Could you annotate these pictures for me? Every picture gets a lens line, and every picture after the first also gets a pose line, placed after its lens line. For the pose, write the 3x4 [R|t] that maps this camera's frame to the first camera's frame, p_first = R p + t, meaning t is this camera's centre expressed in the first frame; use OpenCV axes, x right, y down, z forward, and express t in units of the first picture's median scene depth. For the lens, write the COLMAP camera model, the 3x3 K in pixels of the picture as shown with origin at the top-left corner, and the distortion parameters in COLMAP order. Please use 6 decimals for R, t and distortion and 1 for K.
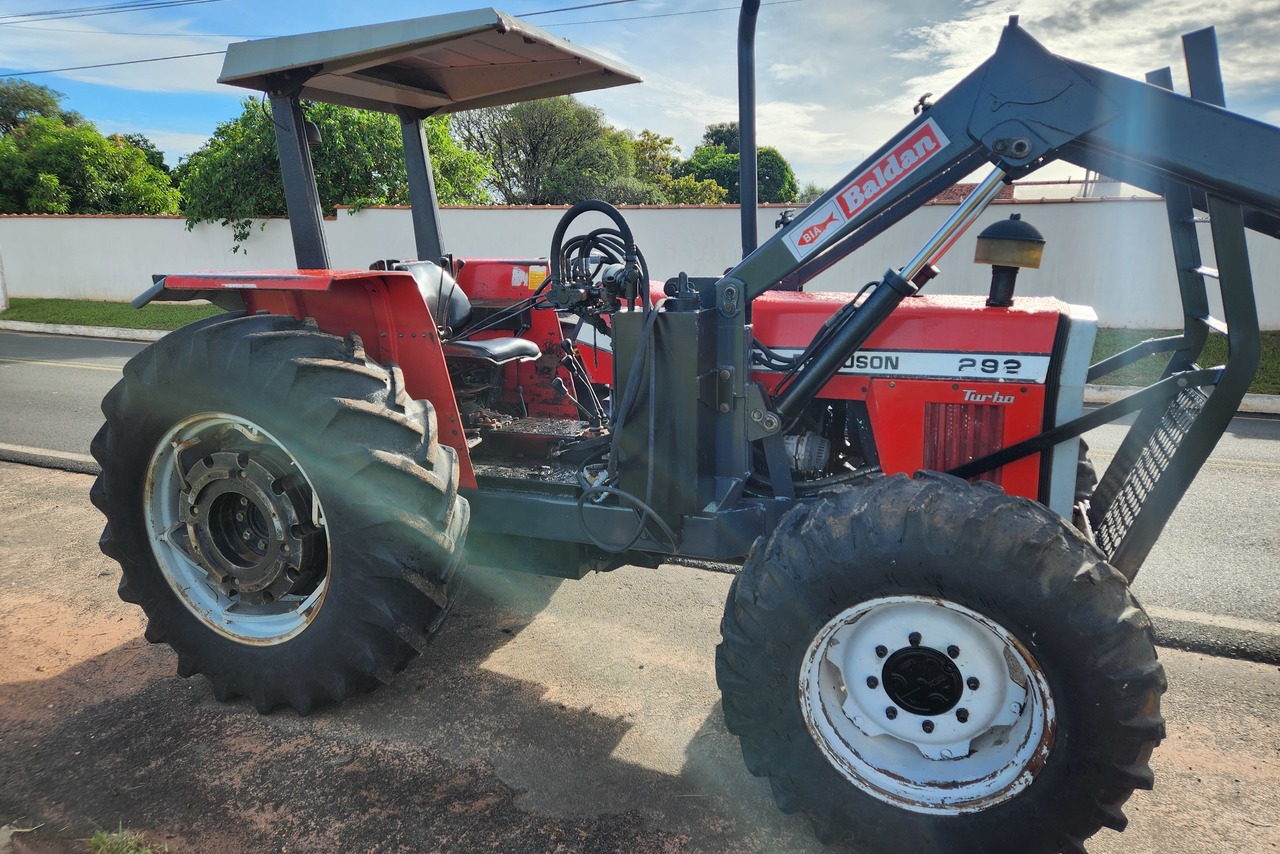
lens RADIAL K [[853.4, 0, 613.0], [0, 853.4, 439.0], [0, 0, 1]] dist [0.079375, -0.064022]
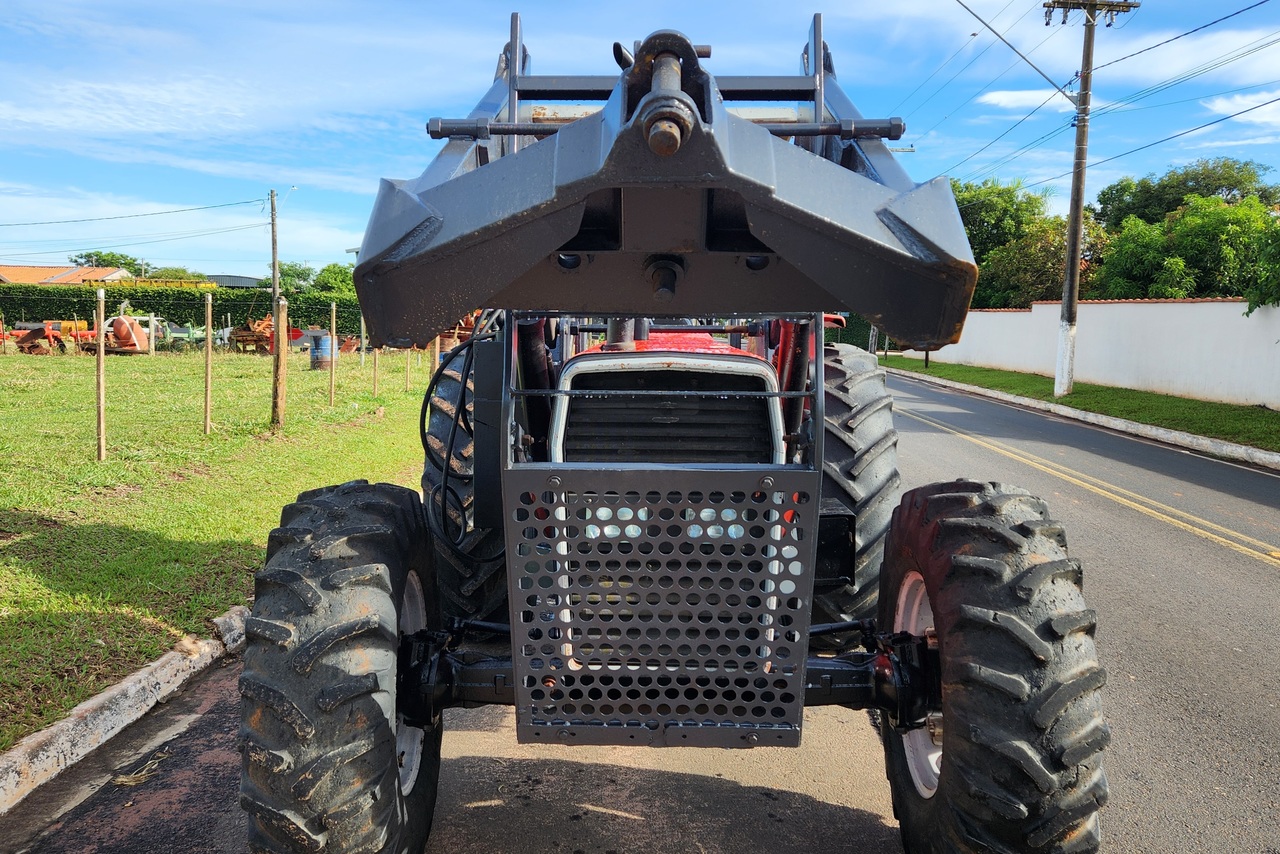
lens RADIAL K [[1091.9, 0, 674.0], [0, 1091.9, 425.4], [0, 0, 1]] dist [0.104459, -0.105714]
pose [[0.347608, 0.096806, -0.932629, 1.687514], [-0.236146, 0.971633, 0.012838, -0.150167], [0.907416, 0.215774, 0.360608, 0.895934]]
